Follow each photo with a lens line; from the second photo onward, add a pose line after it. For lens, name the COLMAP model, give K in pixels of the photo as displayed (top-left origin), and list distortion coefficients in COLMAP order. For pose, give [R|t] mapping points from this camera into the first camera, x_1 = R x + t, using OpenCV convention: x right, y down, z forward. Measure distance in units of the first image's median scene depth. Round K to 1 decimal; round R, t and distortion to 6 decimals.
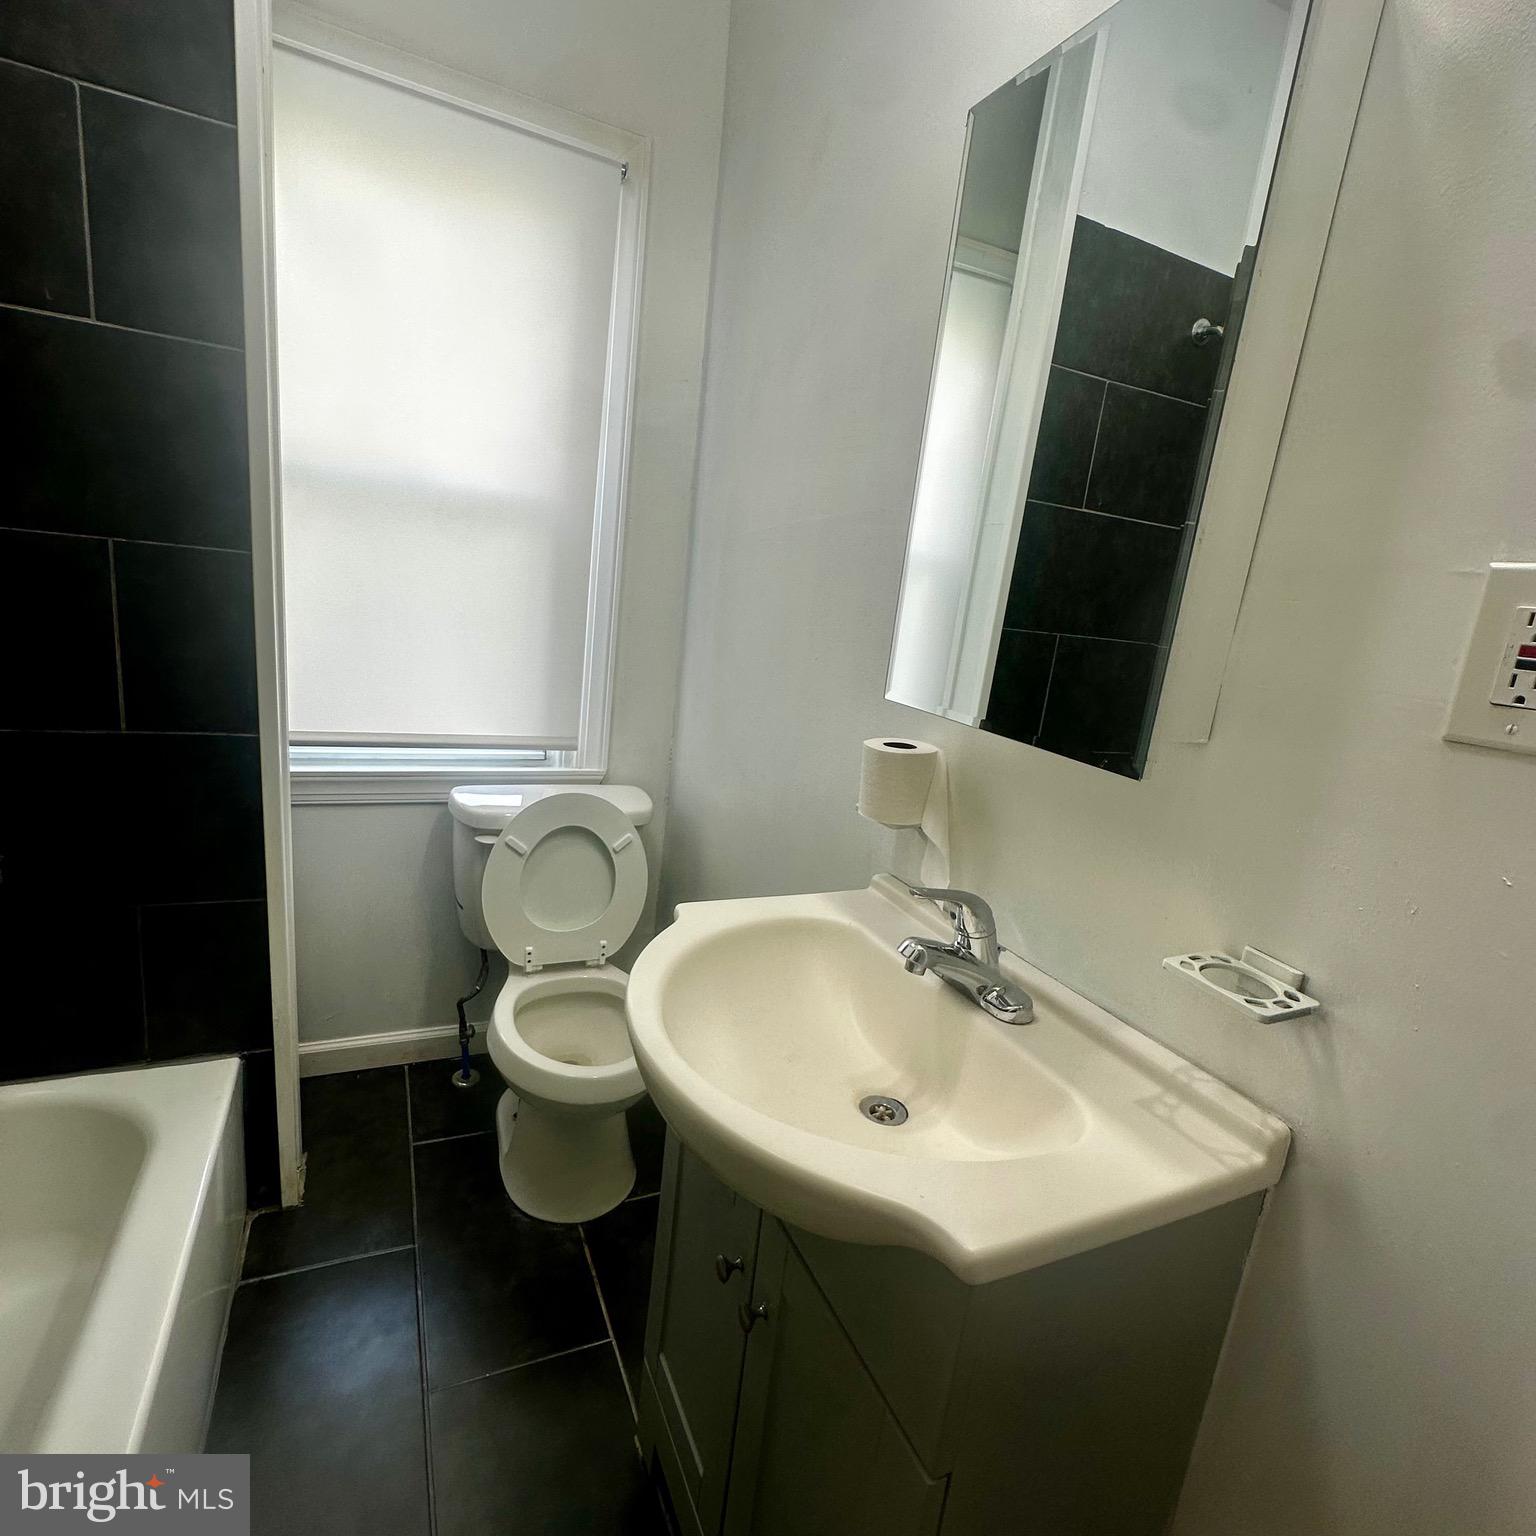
lens RADIAL K [[817.3, 0, 773.2], [0, 817.3, 762.9], [0, 0, 1]] dist [-0.006096, 0.001514]
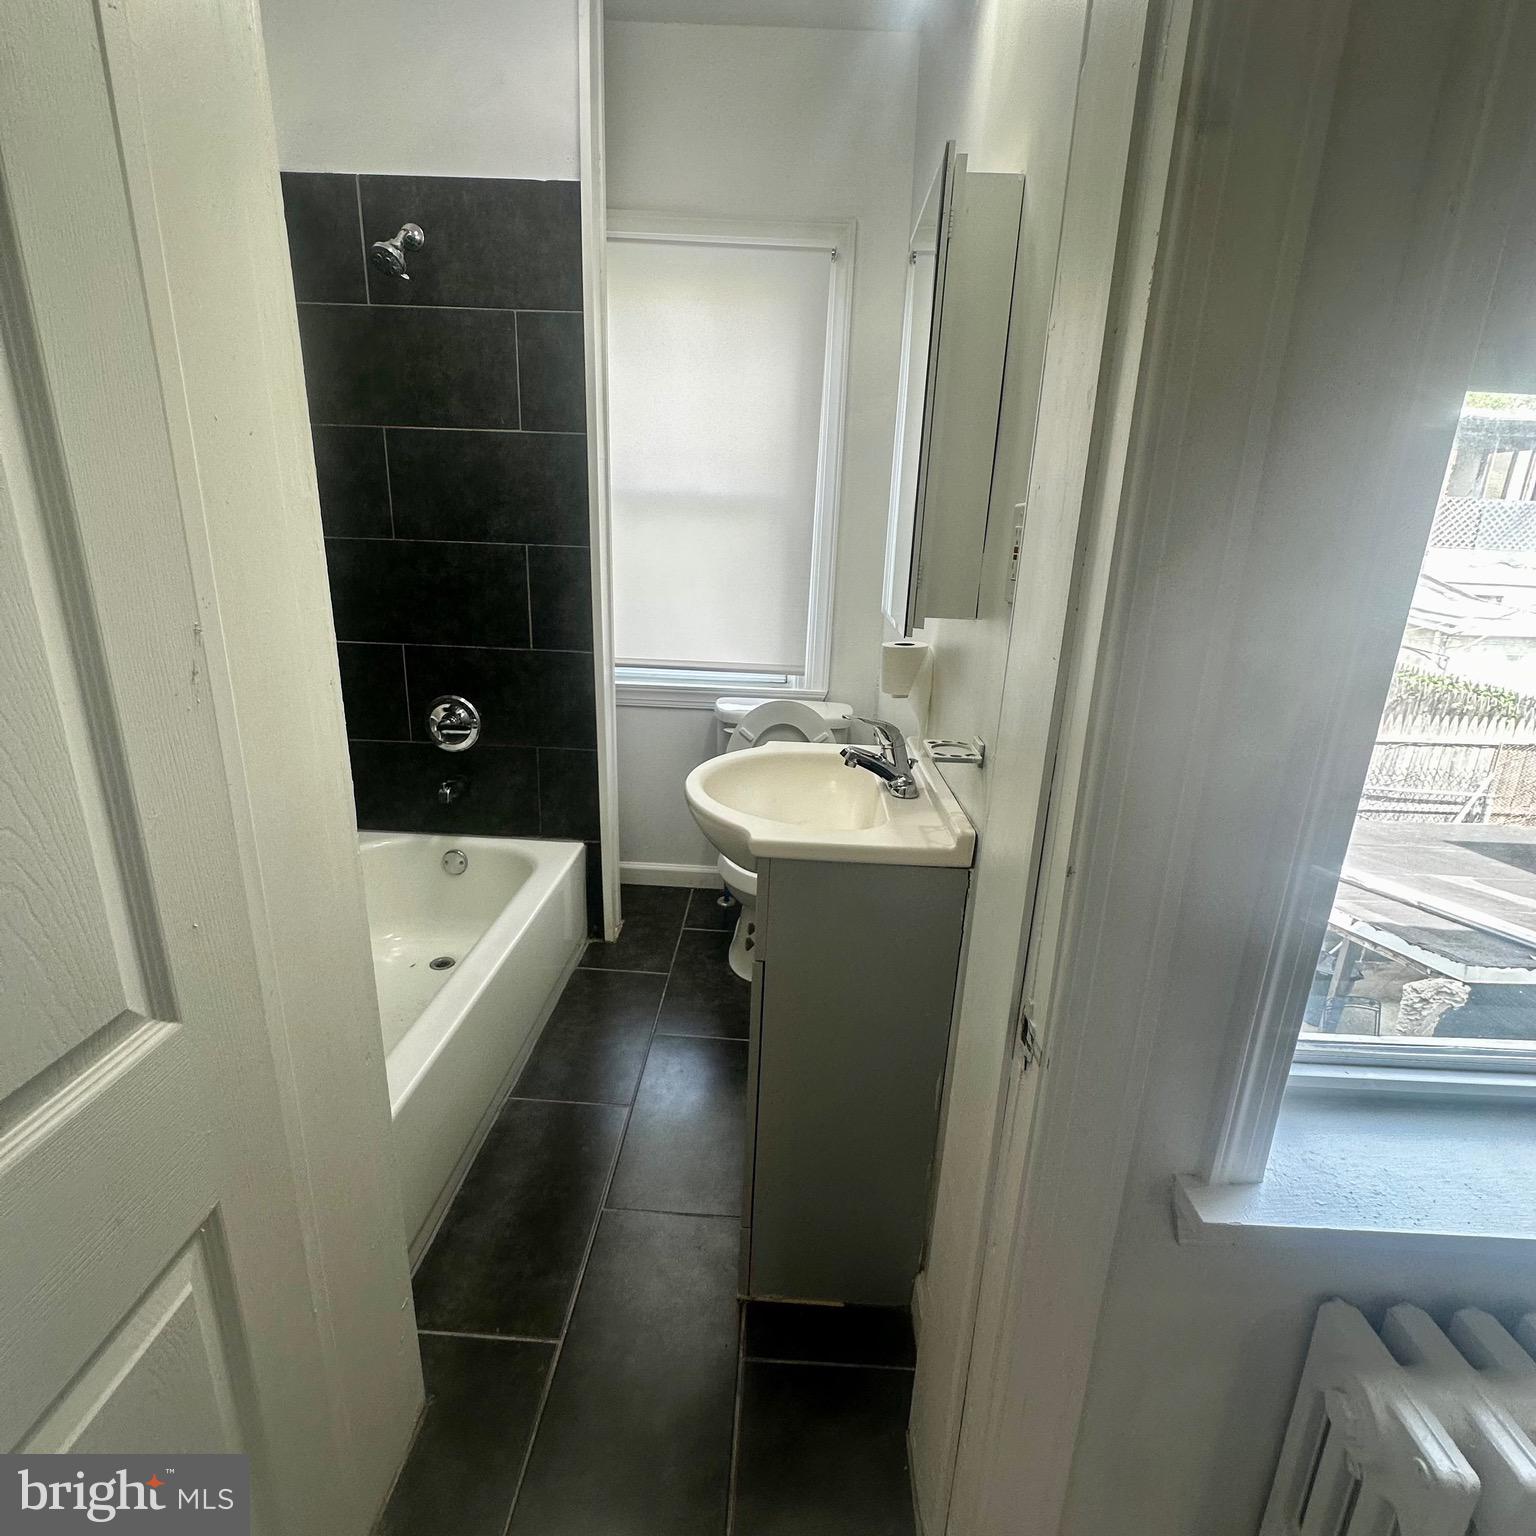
lens RADIAL K [[817.3, 0, 774.5], [0, 817.3, 764.6], [0, 0, 1]] dist [-0.006096, 0.001514]
pose [[0.887440, 0.055680, -0.457549, 0.409100], [-0.044071, 0.998379, 0.036018, 0.100593], [0.458812, -0.011799, 0.888455, -0.291913]]
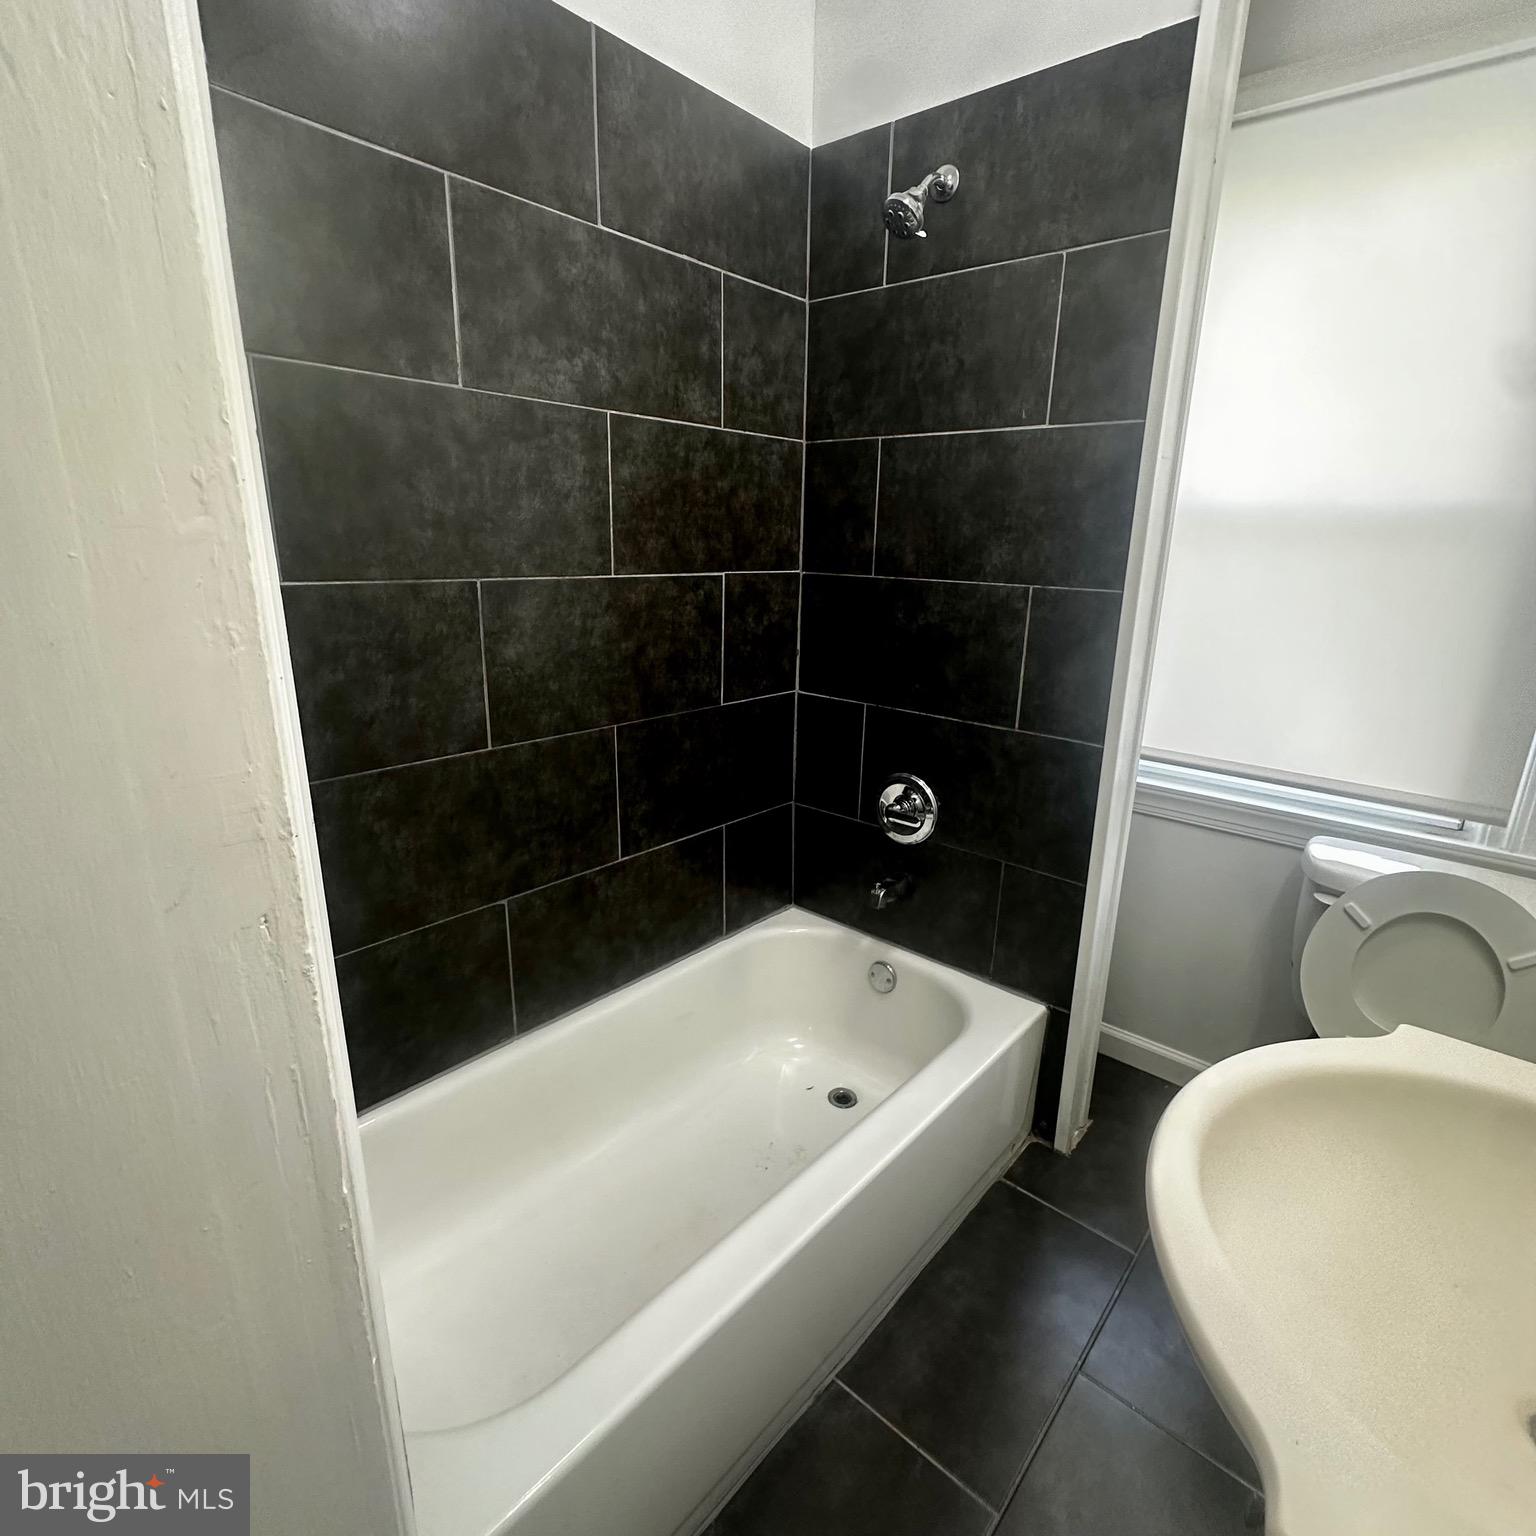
lens RADIAL K [[817.3, 0, 767.6], [0, 817.3, 768.2], [0, 0, 1]] dist [-0.006096, 0.001514]
pose [[0.393848, 0.152641, -0.906413, 0.191890], [-0.183598, 0.979307, 0.085141, -0.009032], [0.900653, 0.132883, 0.413723, 0.069691]]
